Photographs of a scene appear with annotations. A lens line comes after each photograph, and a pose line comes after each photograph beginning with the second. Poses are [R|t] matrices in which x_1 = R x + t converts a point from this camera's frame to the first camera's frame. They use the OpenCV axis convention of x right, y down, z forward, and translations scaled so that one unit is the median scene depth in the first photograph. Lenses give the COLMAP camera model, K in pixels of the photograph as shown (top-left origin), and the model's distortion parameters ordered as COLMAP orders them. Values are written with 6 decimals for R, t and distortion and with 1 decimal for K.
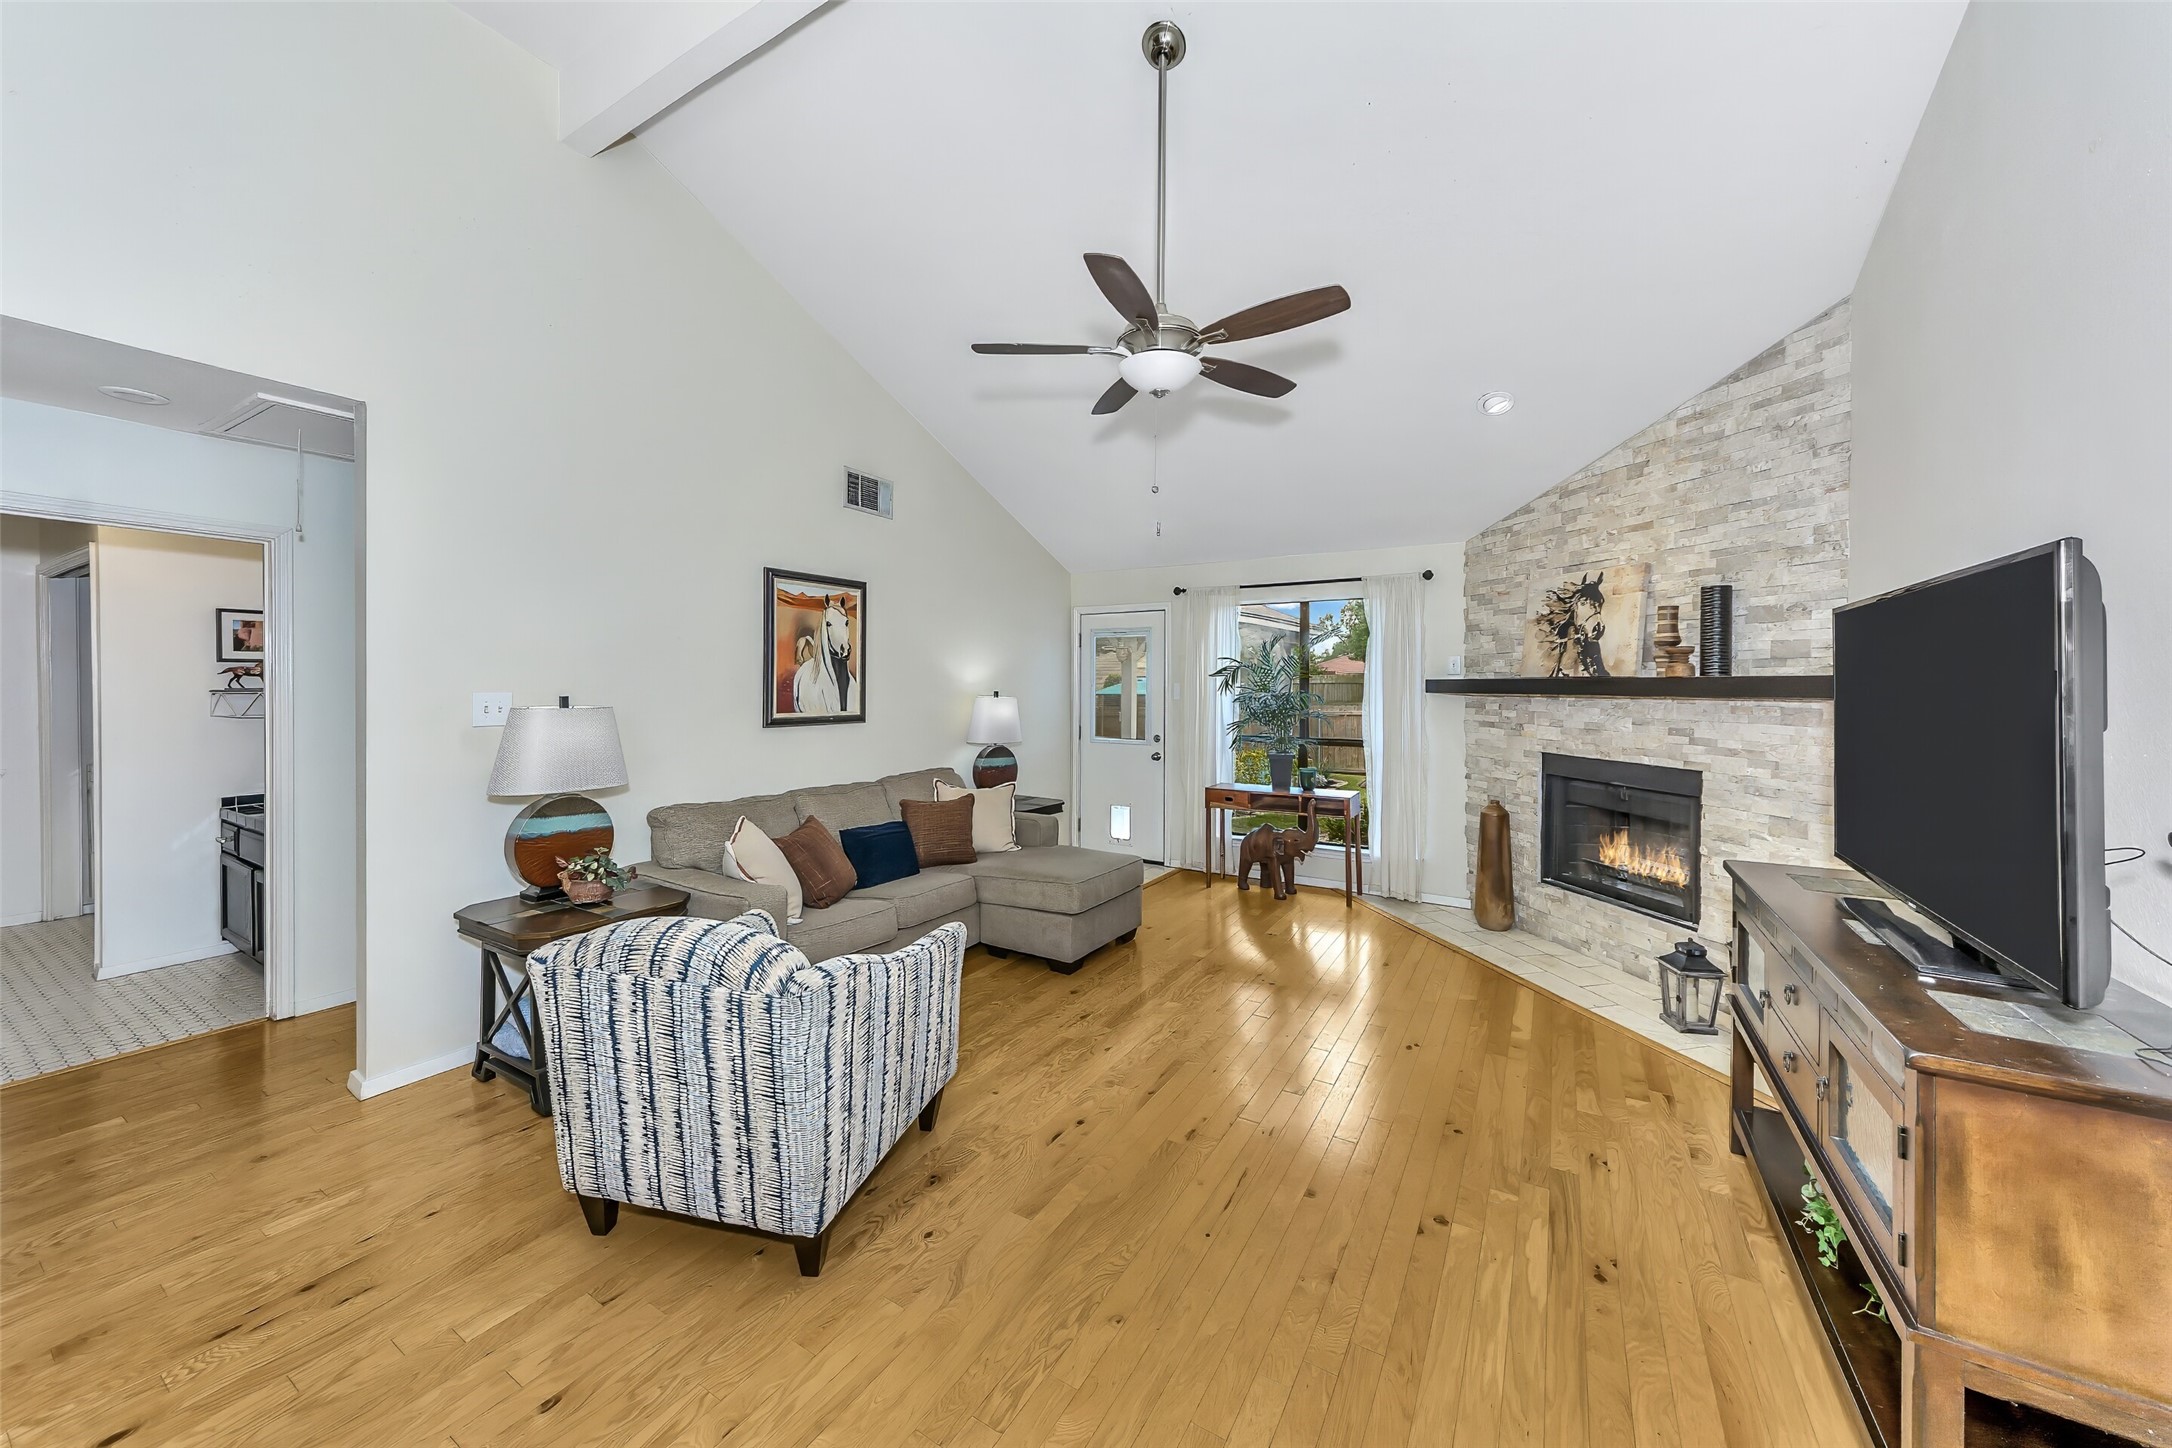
lens RADIAL K [[787.0, 0, 1084.6], [0, 787.0, 693.3], [0, 0, 1]] dist [0.007589, -0.000369]
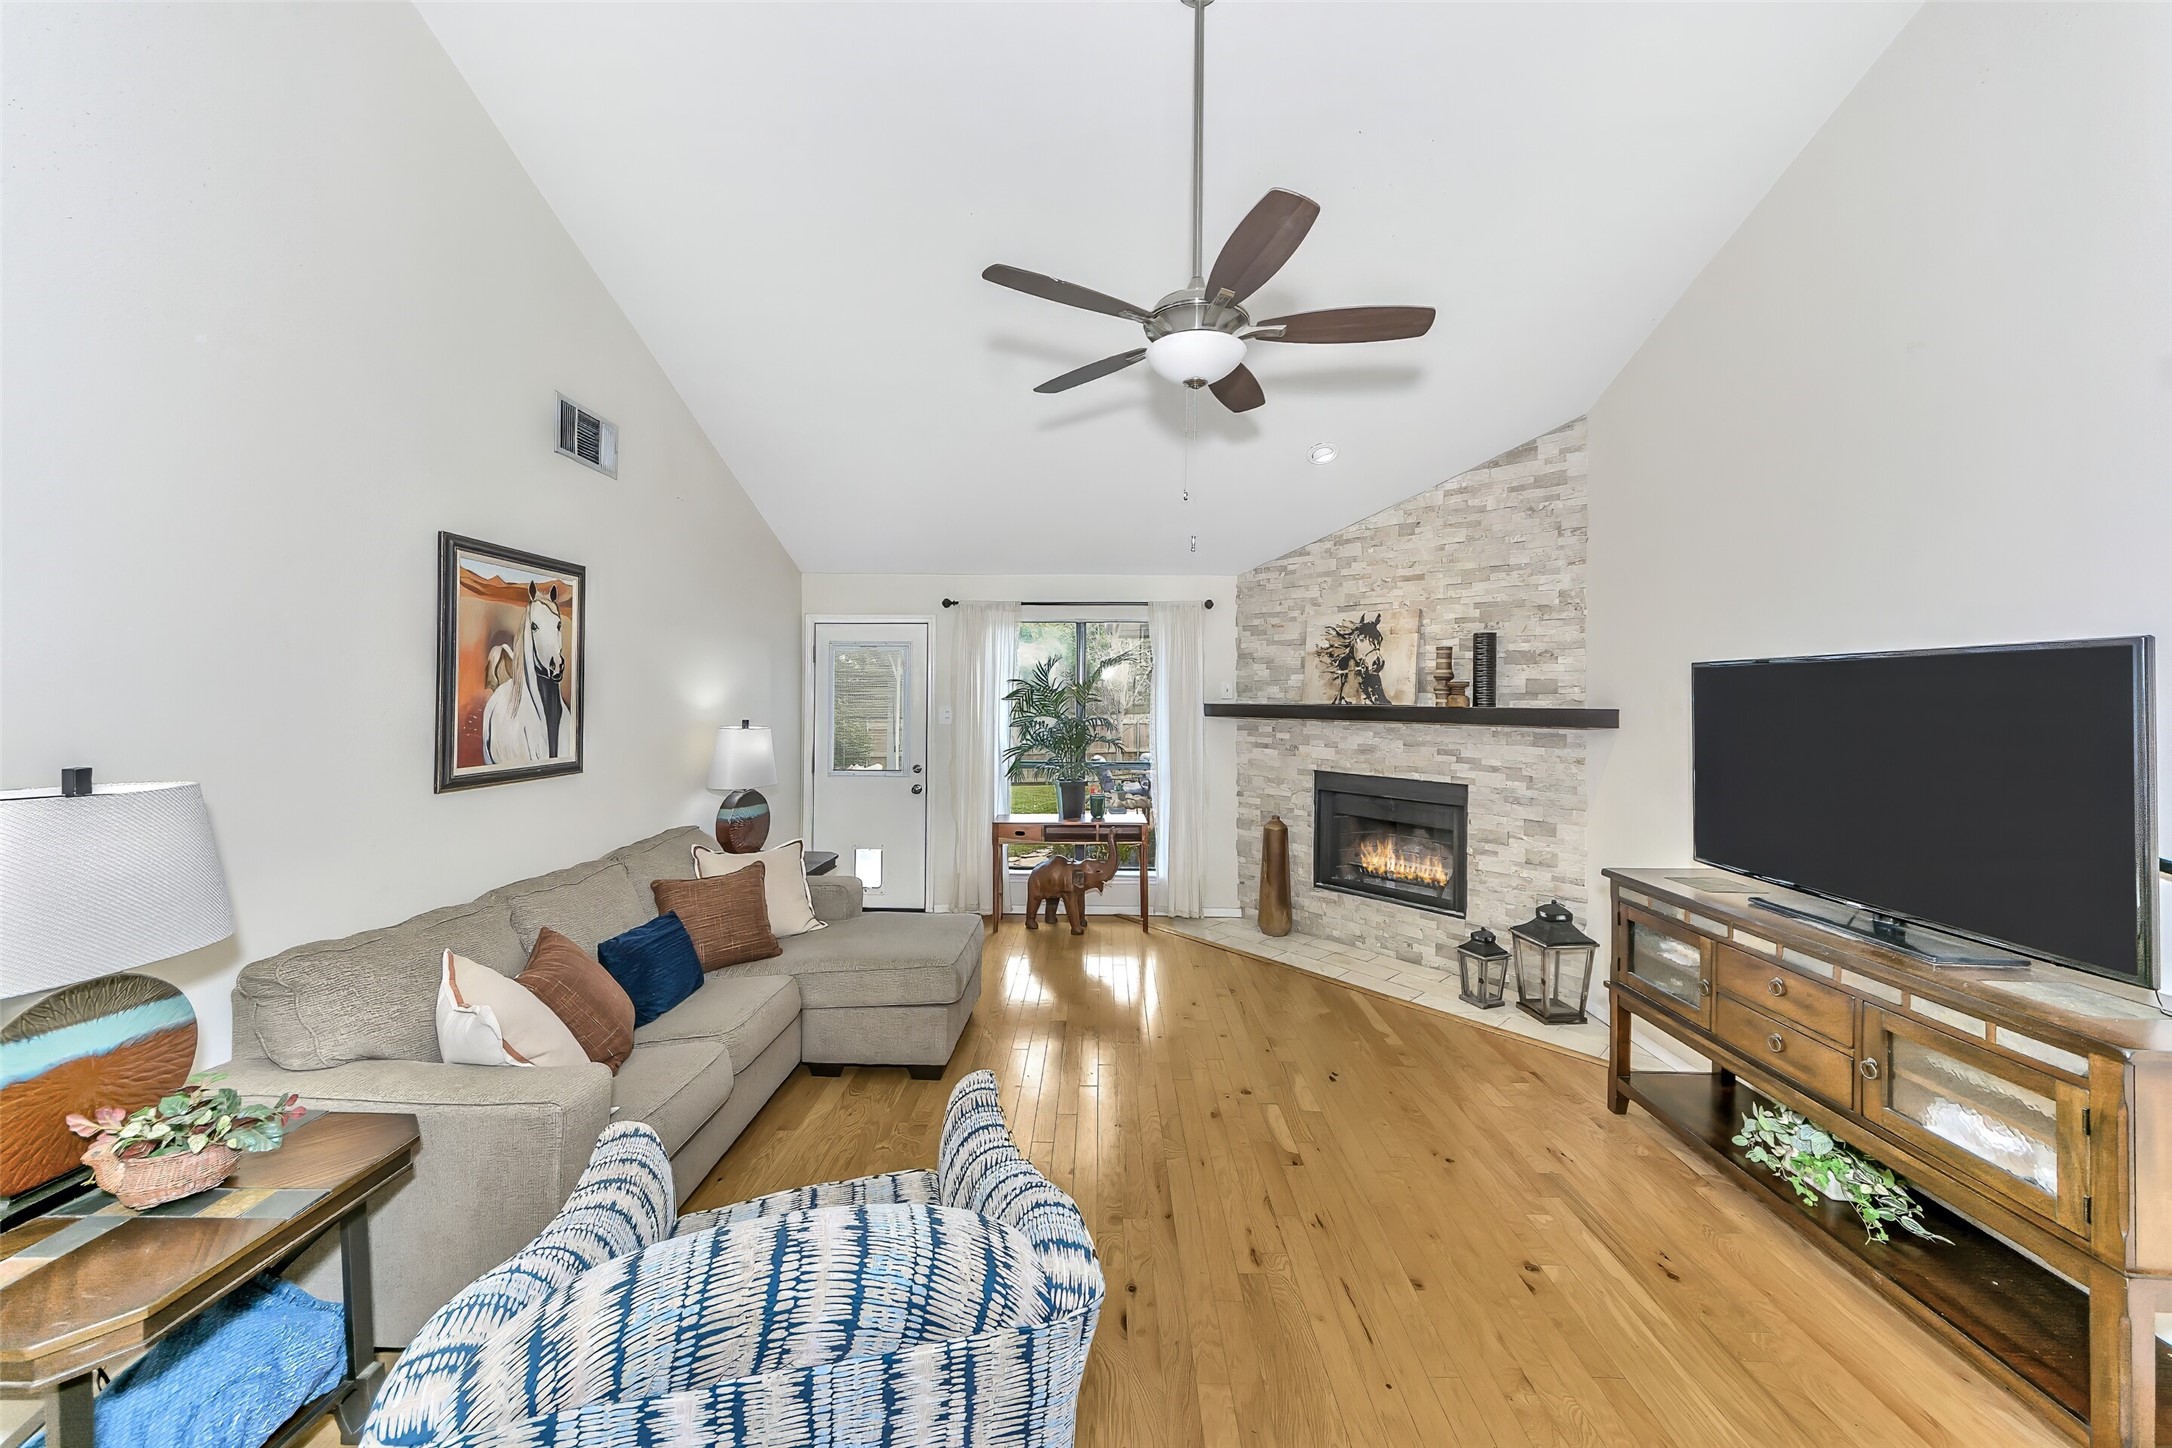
lens RADIAL K [[787.0, 0, 1076.8], [0, 787.0, 697.9], [0, 0, 1]] dist [0.007589, -0.000369]
pose [[0.865827, -0.000764, 0.500343, -0.296099], [0.002495, 0.999993, -0.002789, -0.028476], [-0.500337, 0.003663, 0.865823, 0.225271]]
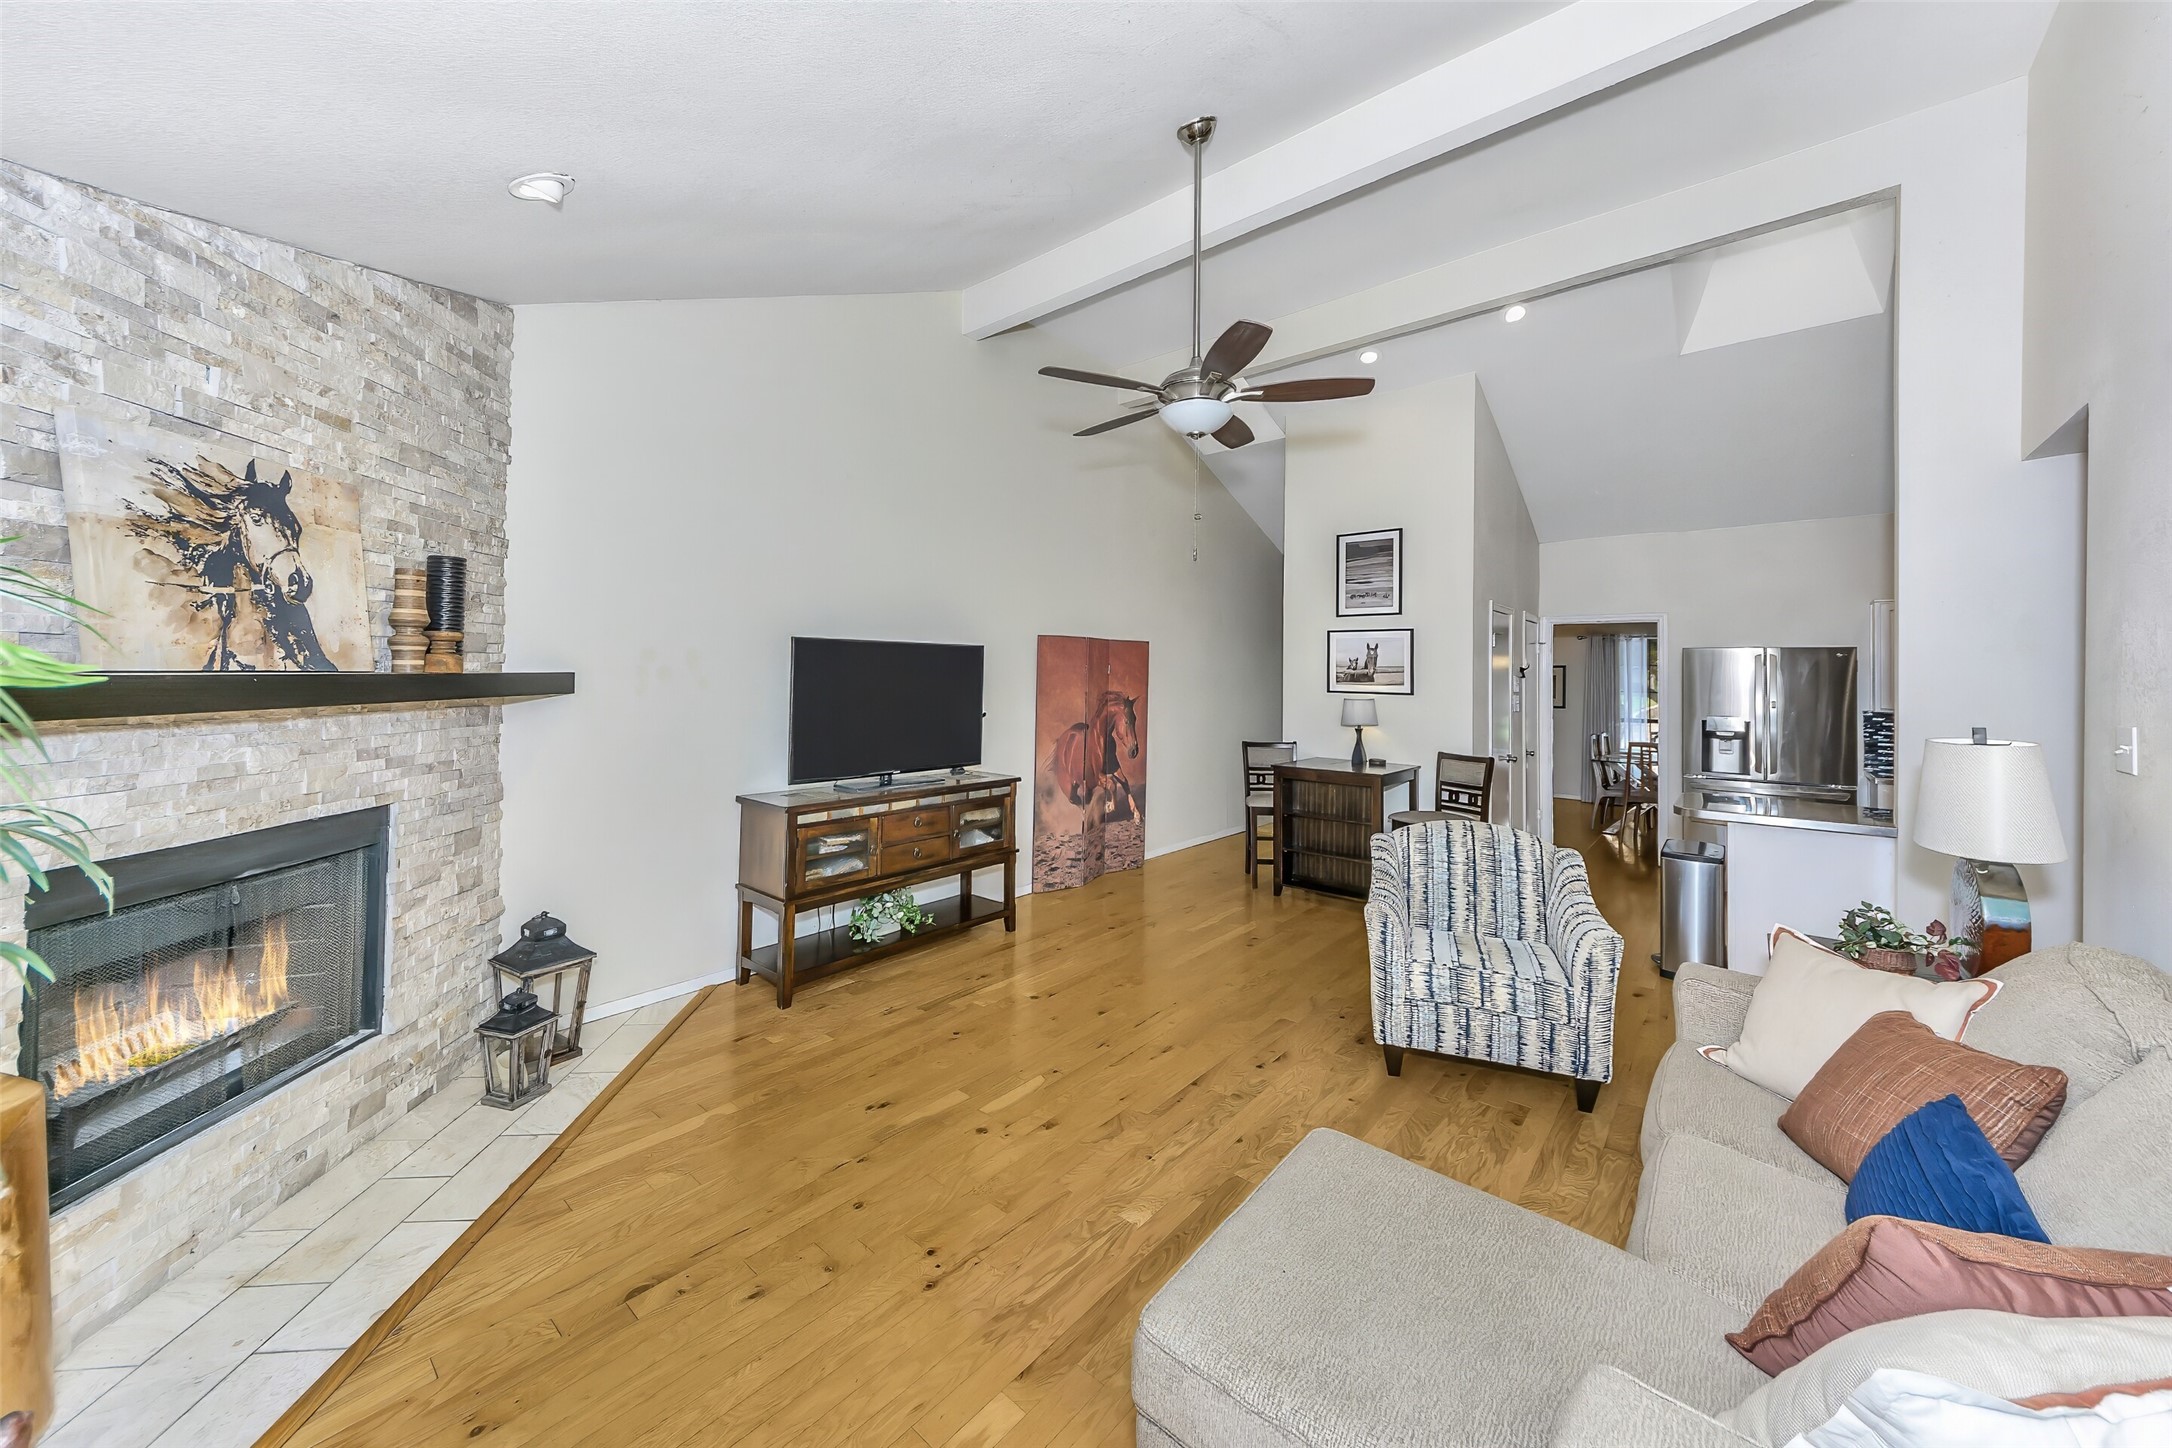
lens RADIAL K [[787.0, 0, 1062.5], [0, 787.0, 664.9], [0, 0, 1]] dist [0.007589, -0.000369]
pose [[-0.987512, -0.014231, 0.156899, 0.061487], [-0.014165, 0.999898, 0.001535, -0.032833], [-0.156905, -0.000706, -0.987614, 1.420835]]
